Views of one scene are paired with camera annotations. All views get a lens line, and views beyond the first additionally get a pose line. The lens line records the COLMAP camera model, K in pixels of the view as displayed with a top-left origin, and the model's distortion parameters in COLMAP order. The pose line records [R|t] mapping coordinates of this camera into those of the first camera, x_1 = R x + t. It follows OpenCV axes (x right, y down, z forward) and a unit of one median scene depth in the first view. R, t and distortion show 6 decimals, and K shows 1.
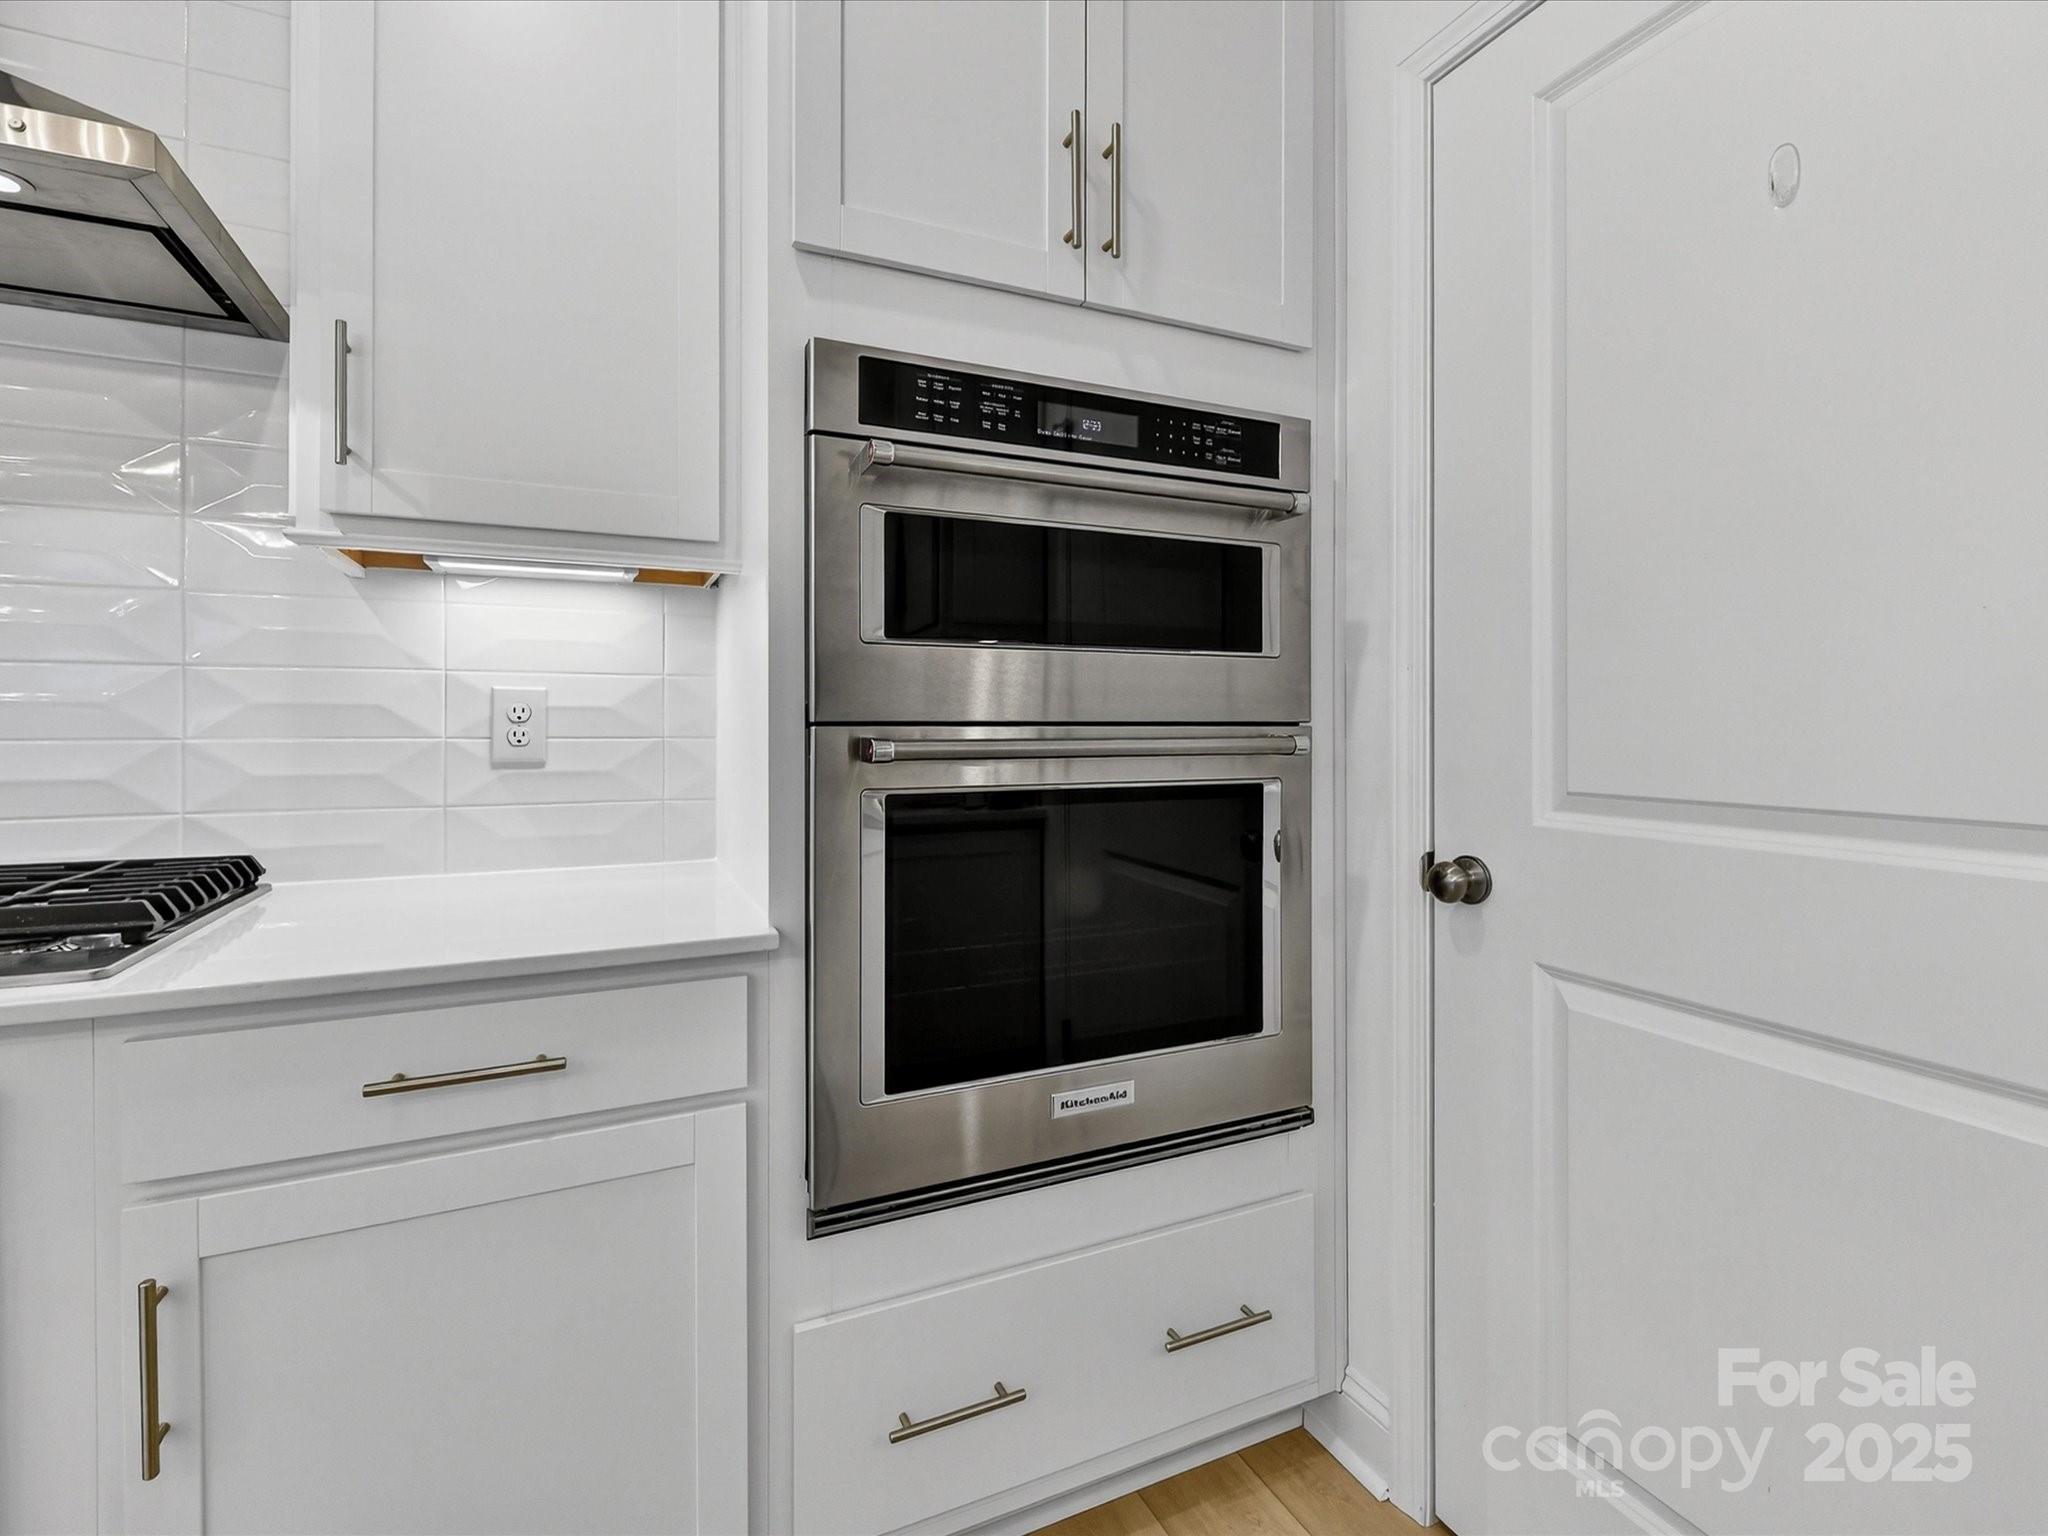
lens RADIAL K [[975.9, 0, 1053.3], [0, 975.9, 718.2], [0, 0, 1]] dist [-0.000850, -0.000238]
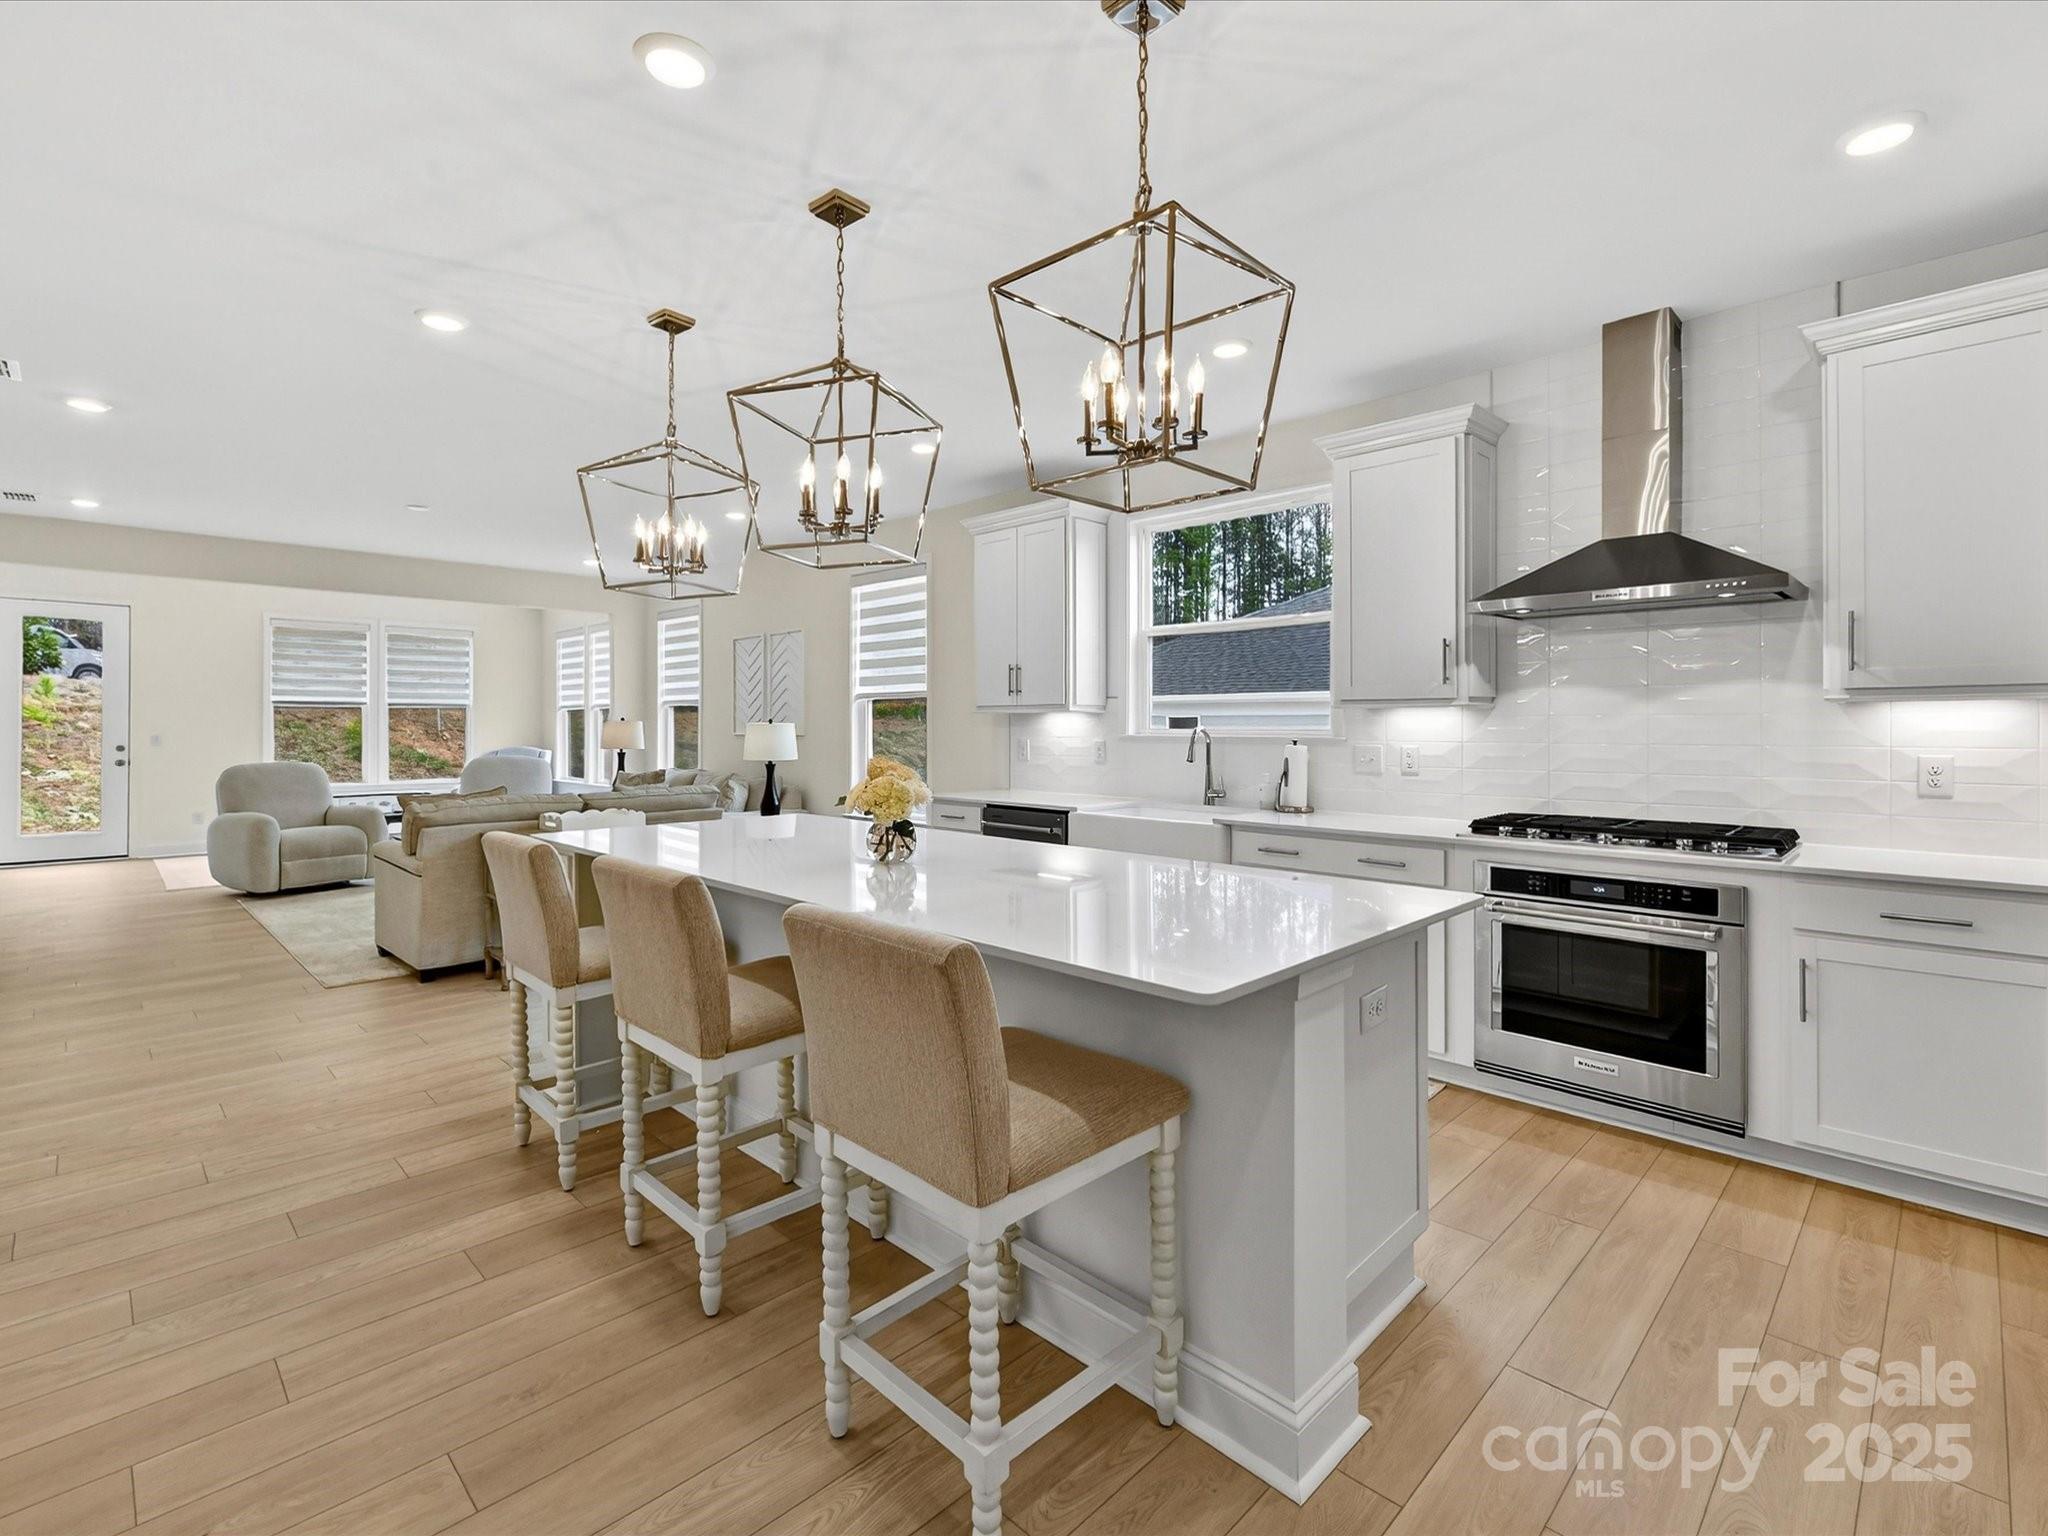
lens RADIAL K [[948.0, 0, 1024.5], [0, 948.0, 739.4], [0, 0, 1]] dist [-0.000400, -0.000493]
pose [[0.334101, 0.008403, -0.942500, 0.647621], [0.001712, 0.999953, 0.009522, -0.091530], [0.942536, -0.004795, 0.334071, -1.395087]]
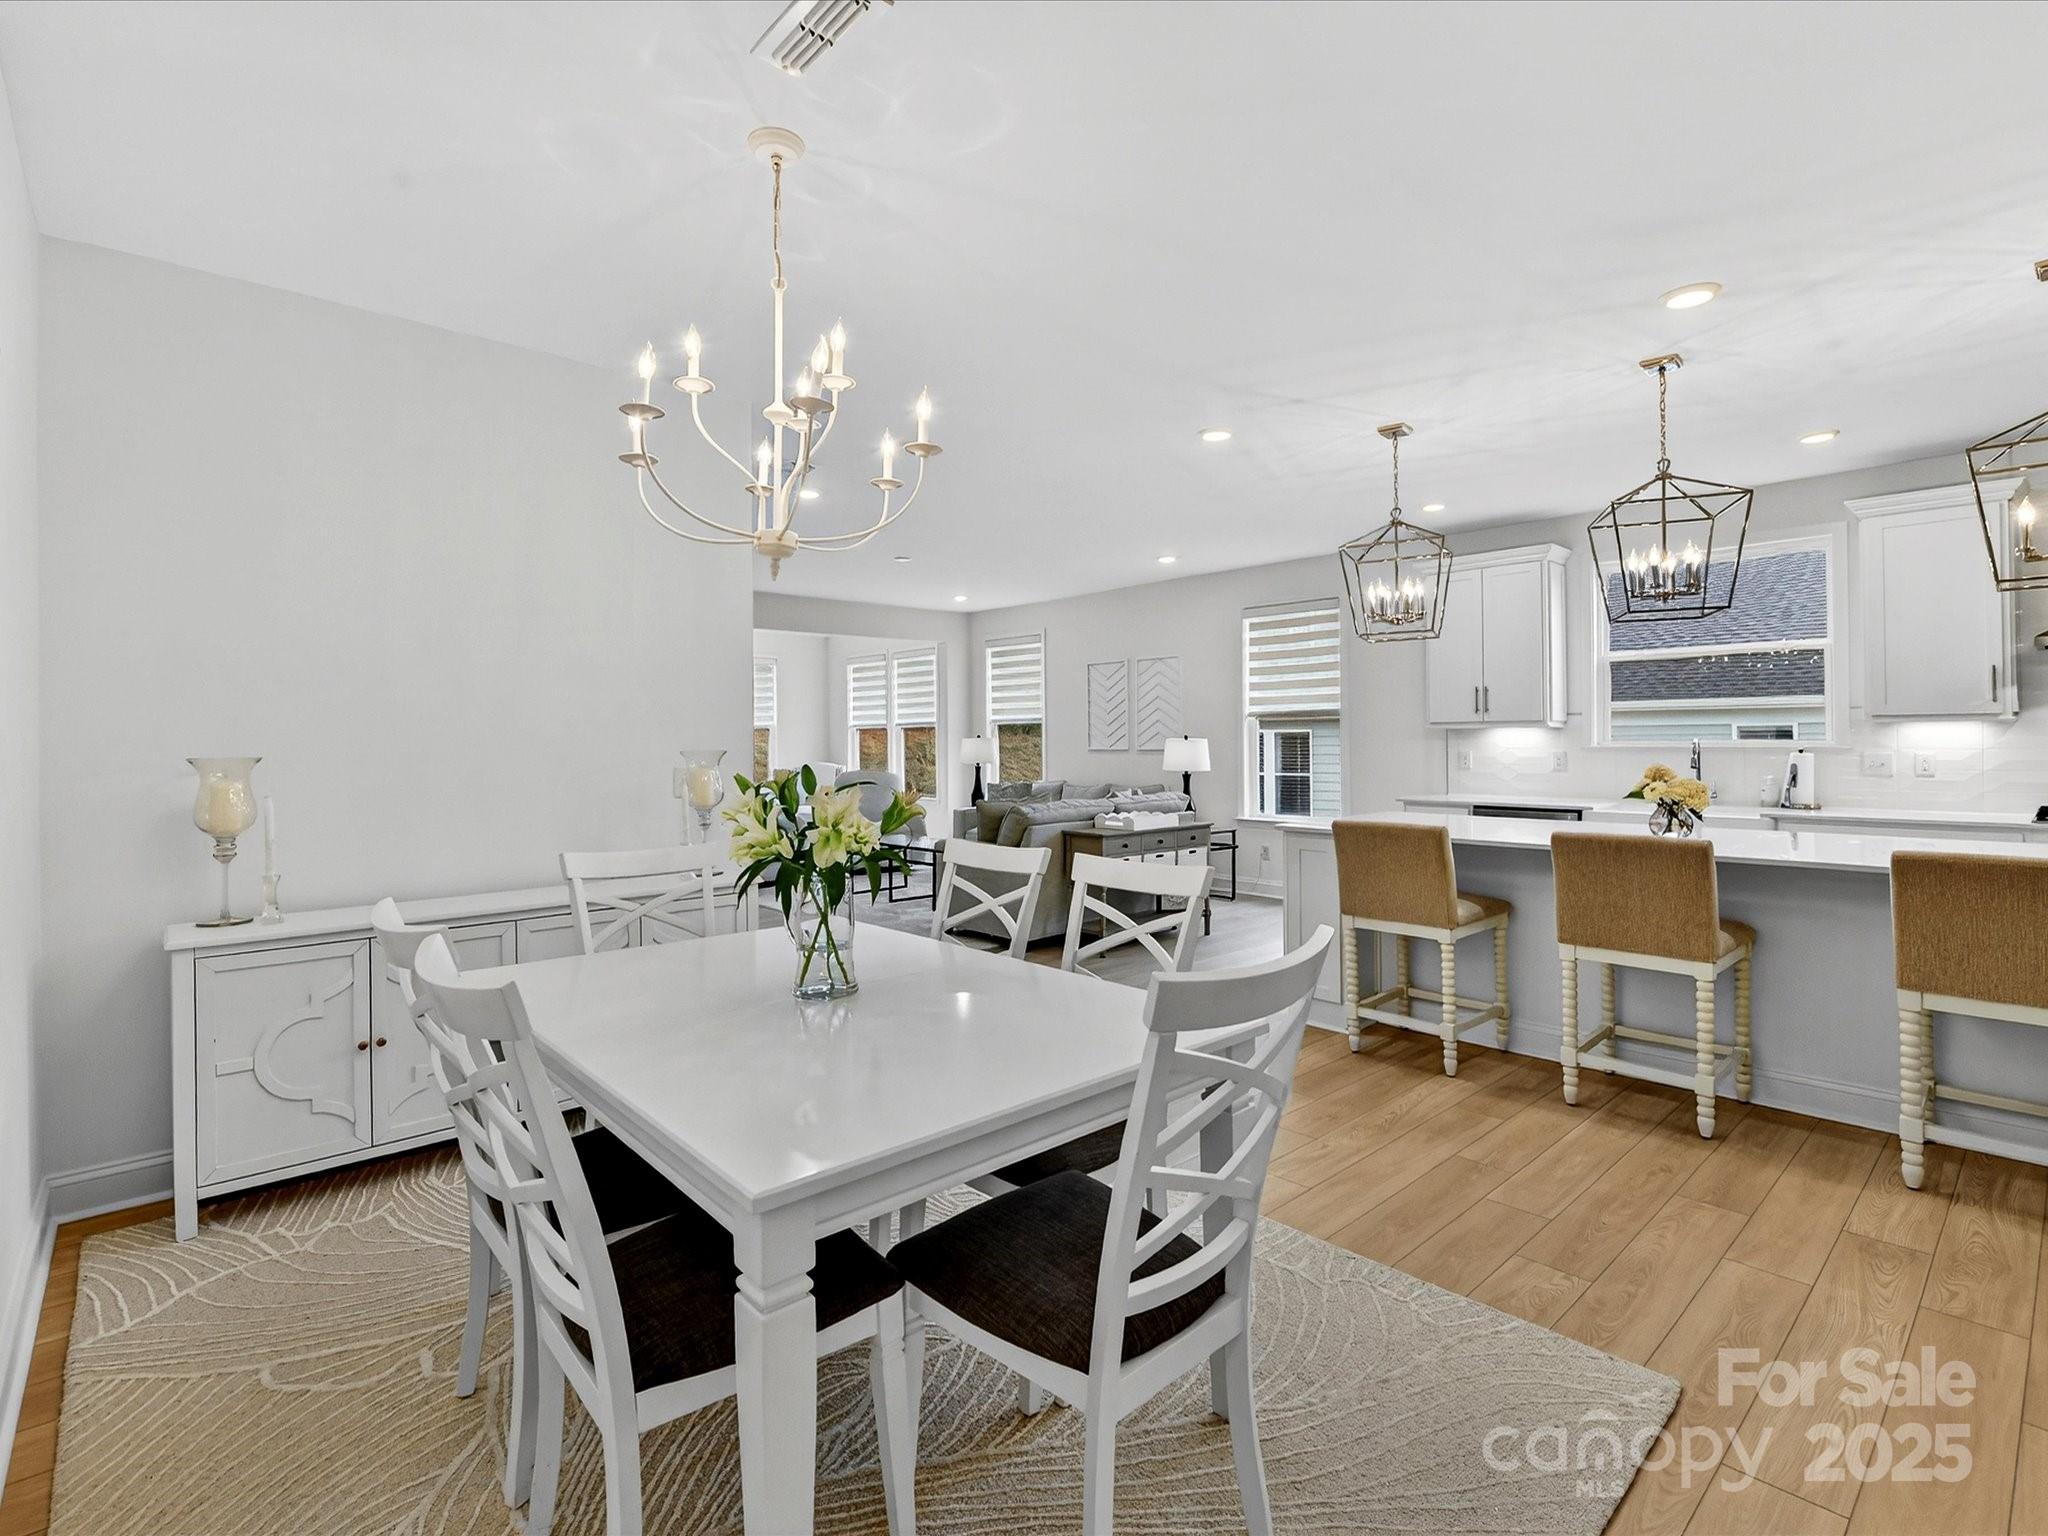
lens RADIAL K [[958.0, 0, 1004.3], [0, 958.0, 747.0], [0, 0, 1]] dist [-0.012848, -0.000936]
pose [[0.267093, -0.001765, -0.963669, 0.765497], [0.008388, 0.999965, 0.000493, -0.094001], [0.963634, -0.008215, 0.267099, -3.436649]]
